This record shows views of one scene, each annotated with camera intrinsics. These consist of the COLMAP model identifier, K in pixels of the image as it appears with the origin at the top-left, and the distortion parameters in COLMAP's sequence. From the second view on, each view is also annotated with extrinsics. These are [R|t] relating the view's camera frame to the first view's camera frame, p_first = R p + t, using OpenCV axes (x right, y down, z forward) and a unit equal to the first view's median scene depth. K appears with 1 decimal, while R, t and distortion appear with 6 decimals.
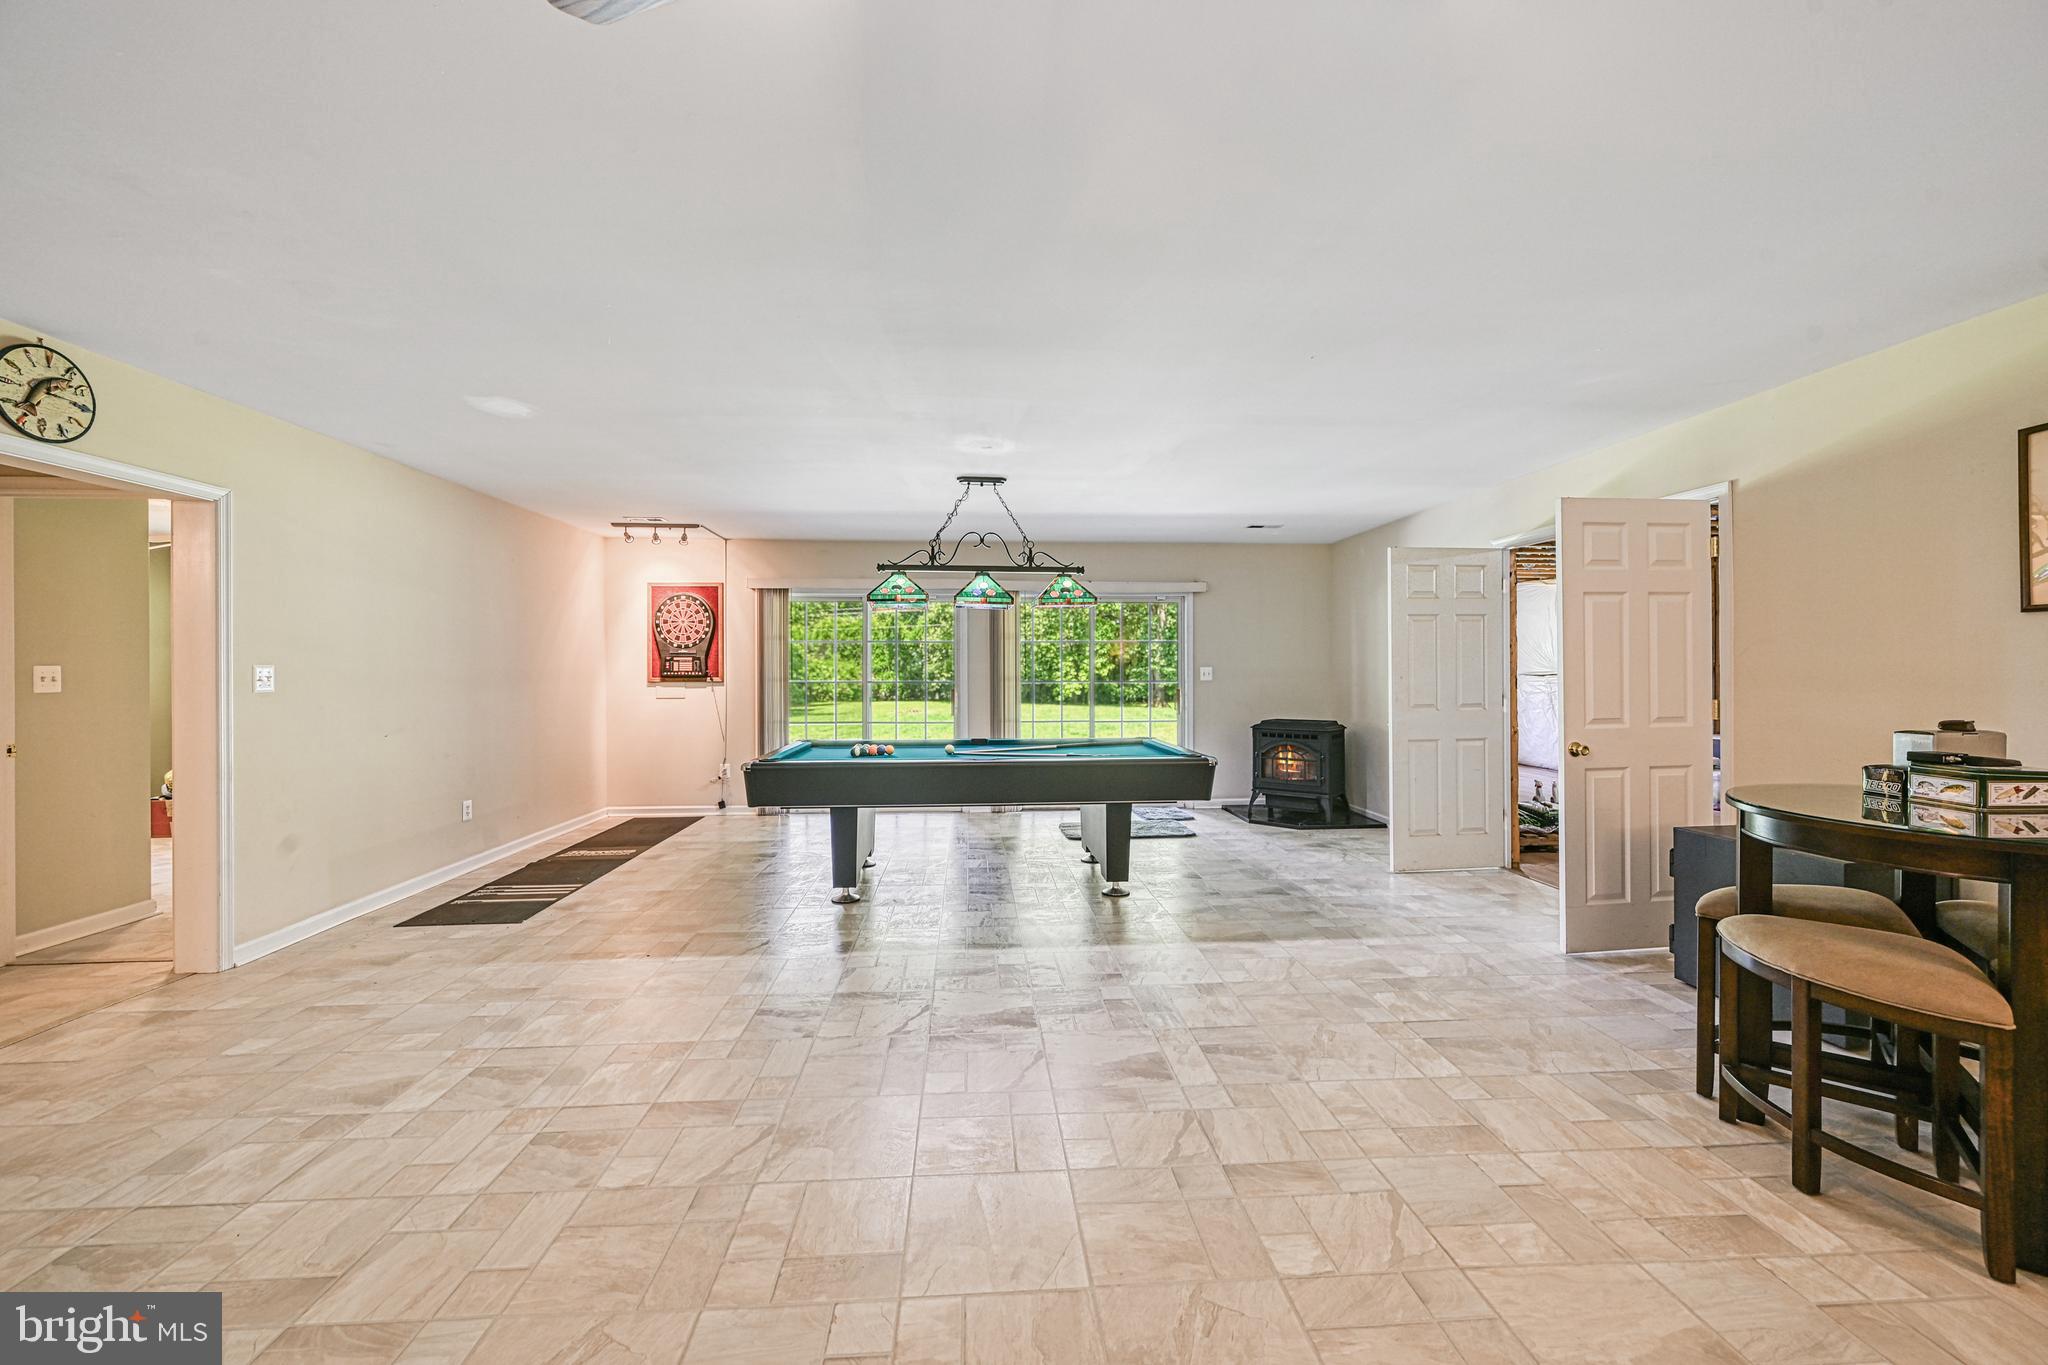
lens RADIAL K [[808.8, 0, 1018.3], [0, 808.8, 675.4], [0, 0, 1]] dist [-0.004999, 0.000637]
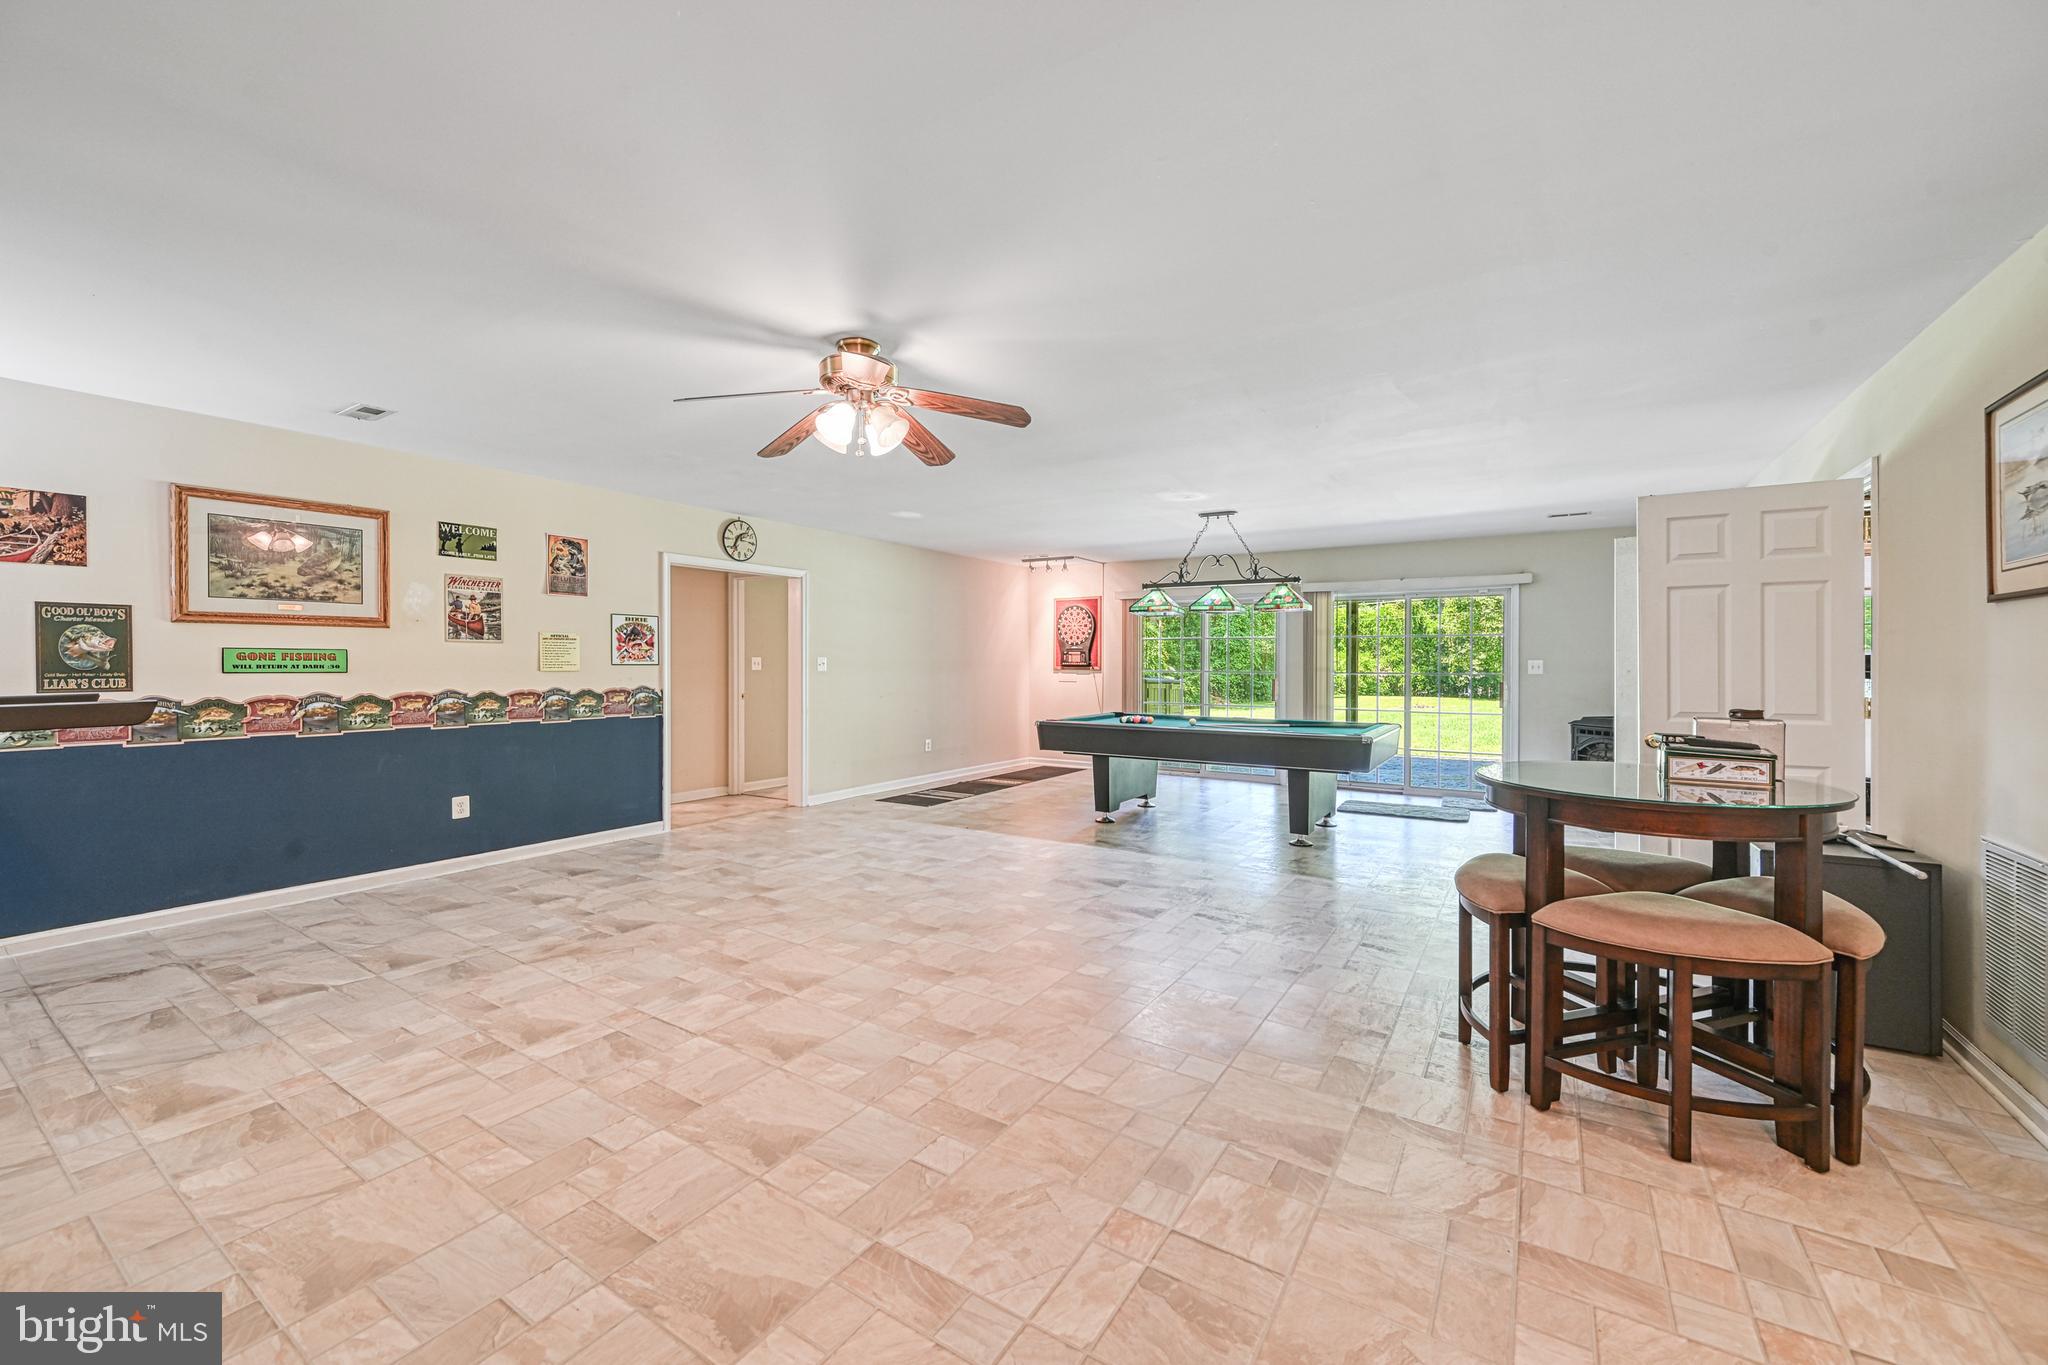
lens RADIAL K [[808.8, 0, 1015.7], [0, 808.8, 671.2], [0, 0, 1]] dist [-0.004999, 0.000637]
pose [[0.799258, 0.011856, -0.600871, 0.473228], [-0.009439, 0.999930, 0.007175, 0.002490], [0.600914, -0.000063, 0.799314, -0.222290]]
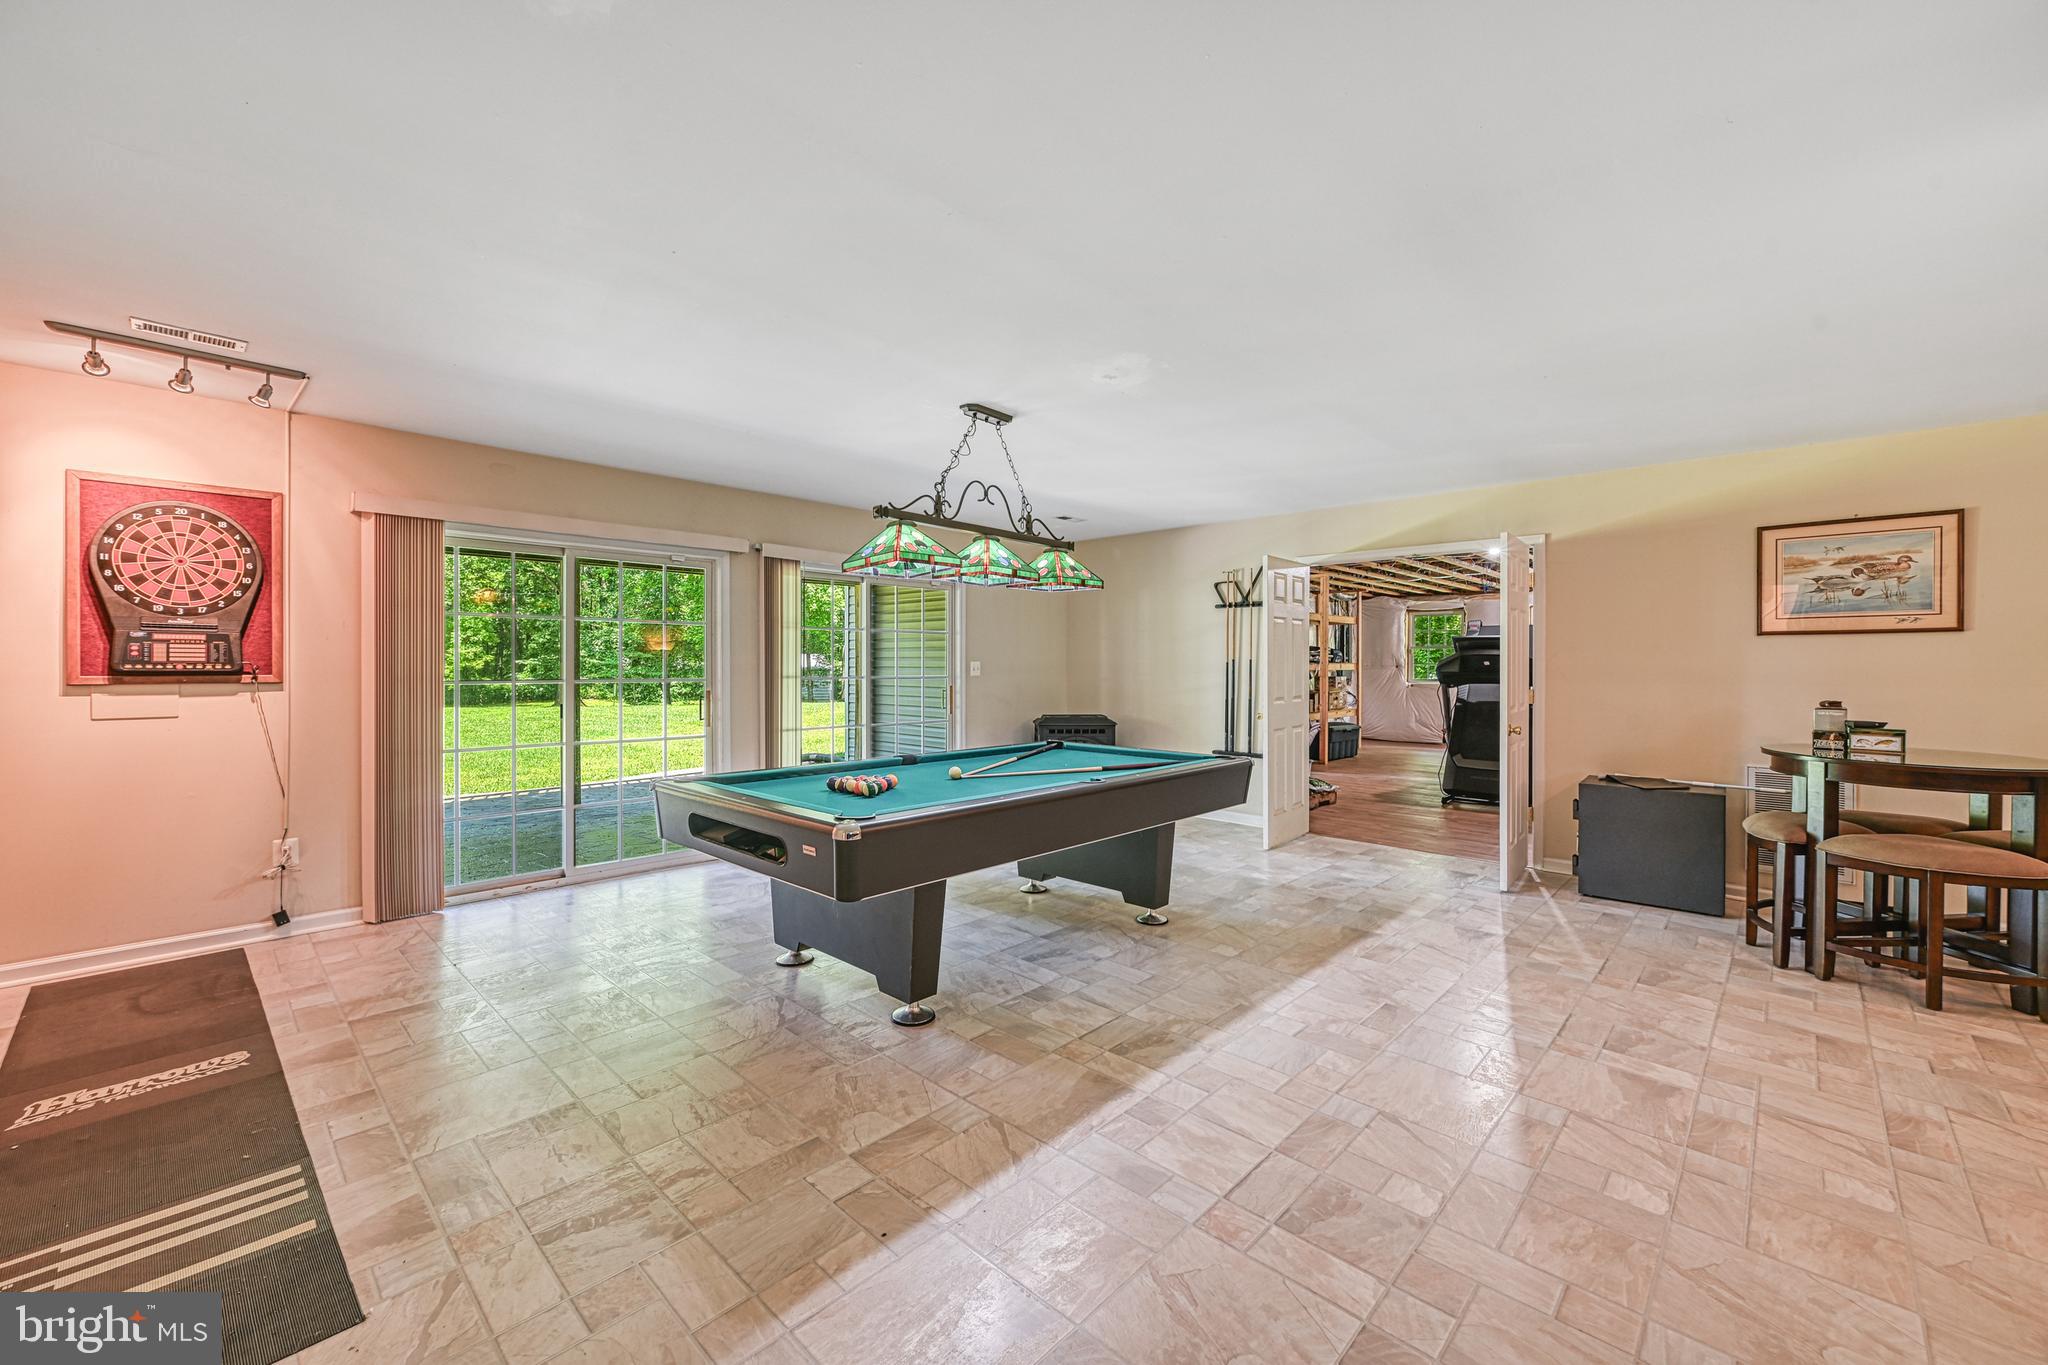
lens RADIAL K [[808.8, 0, 1027.8], [0, 808.8, 671.2], [0, 0, 1]] dist [-0.004999, 0.000637]
pose [[0.733333, -0.000140, 0.679870, -0.531537], [-0.001907, 0.999996, 0.002262, -0.002385], [-0.679867, -0.002956, 0.733330, 0.417800]]
